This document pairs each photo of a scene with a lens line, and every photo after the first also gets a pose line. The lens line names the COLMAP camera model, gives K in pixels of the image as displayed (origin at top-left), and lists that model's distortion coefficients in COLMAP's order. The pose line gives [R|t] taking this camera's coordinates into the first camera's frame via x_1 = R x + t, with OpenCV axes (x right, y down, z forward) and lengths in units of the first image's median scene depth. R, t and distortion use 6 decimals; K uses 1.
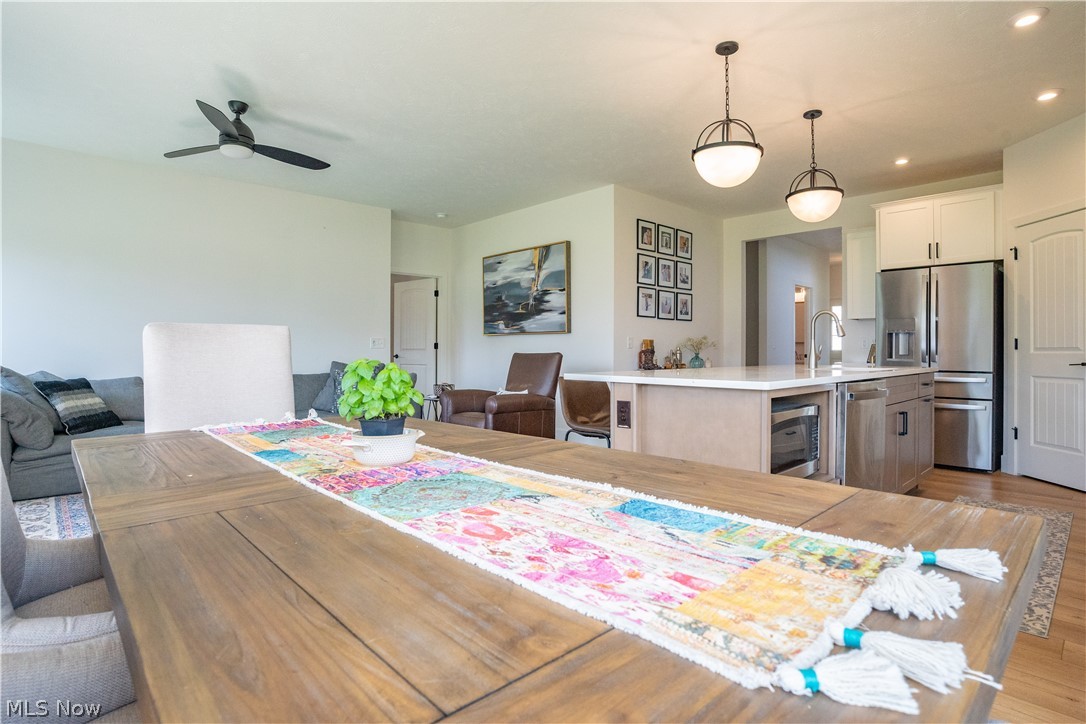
lens RADIAL K [[545.5, 0, 518.4], [0, 545.5, 346.3], [0, 0, 1]] dist [-0.046186, 0.016436]
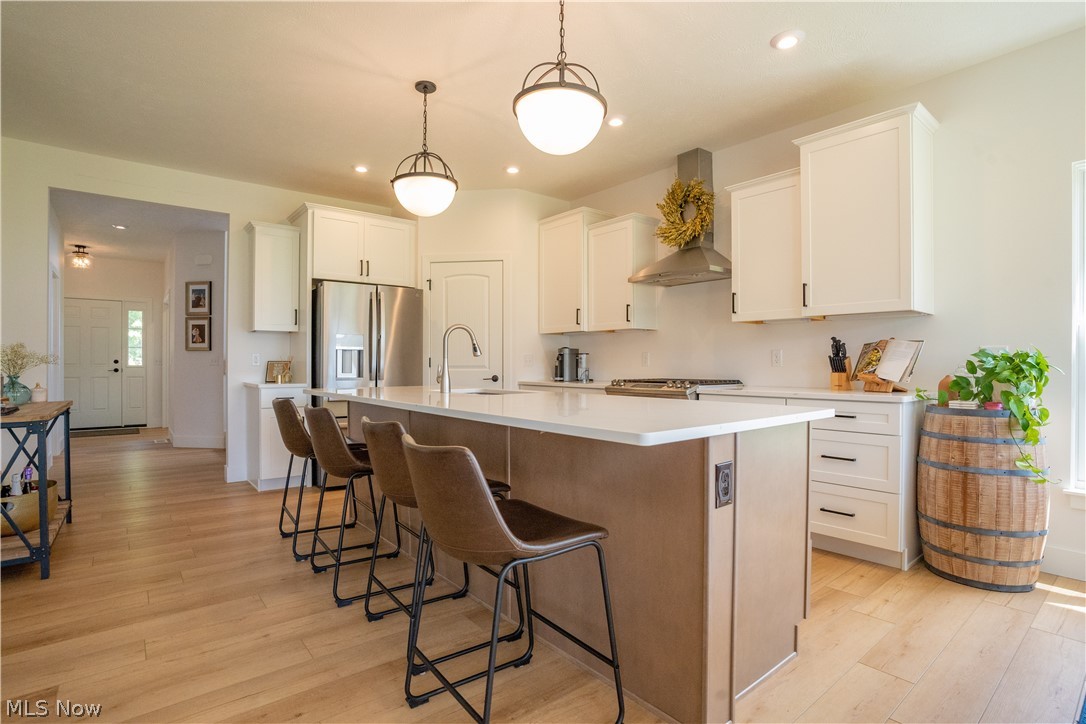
lens RADIAL K [[545.5, 0, 539.5], [0, 545.5, 367.2], [0, 0, 1]] dist [-0.046186, 0.016436]
pose [[0.073298, -0.011380, 0.997245, -0.162902], [-0.004101, 0.999923, 0.011712, -0.004481], [-0.997302, -0.004948, 0.073246, 0.452387]]
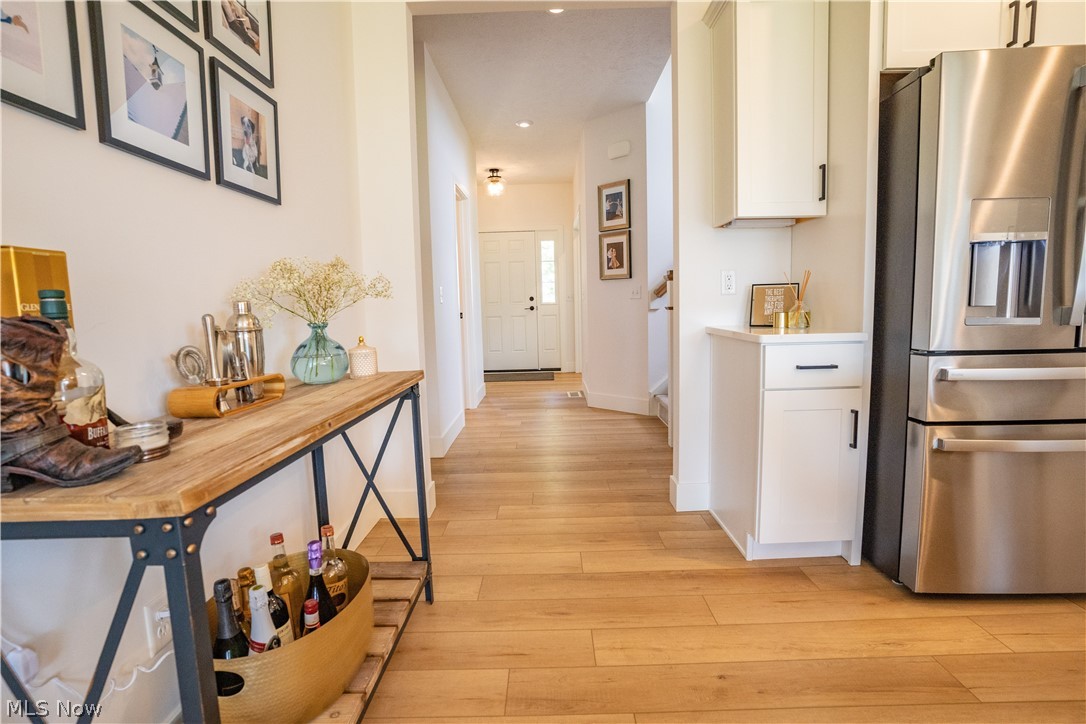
lens RADIAL K [[545.5, 0, 548.9], [0, 545.5, 365.7], [0, 0, 1]] dist [-0.046186, 0.016436]
pose [[0.669469, -0.109782, 0.734683, 0.215153], [0.029660, 0.992181, 0.121232, 0.004360], [-0.742248, -0.059370, 0.667490, 0.761826]]
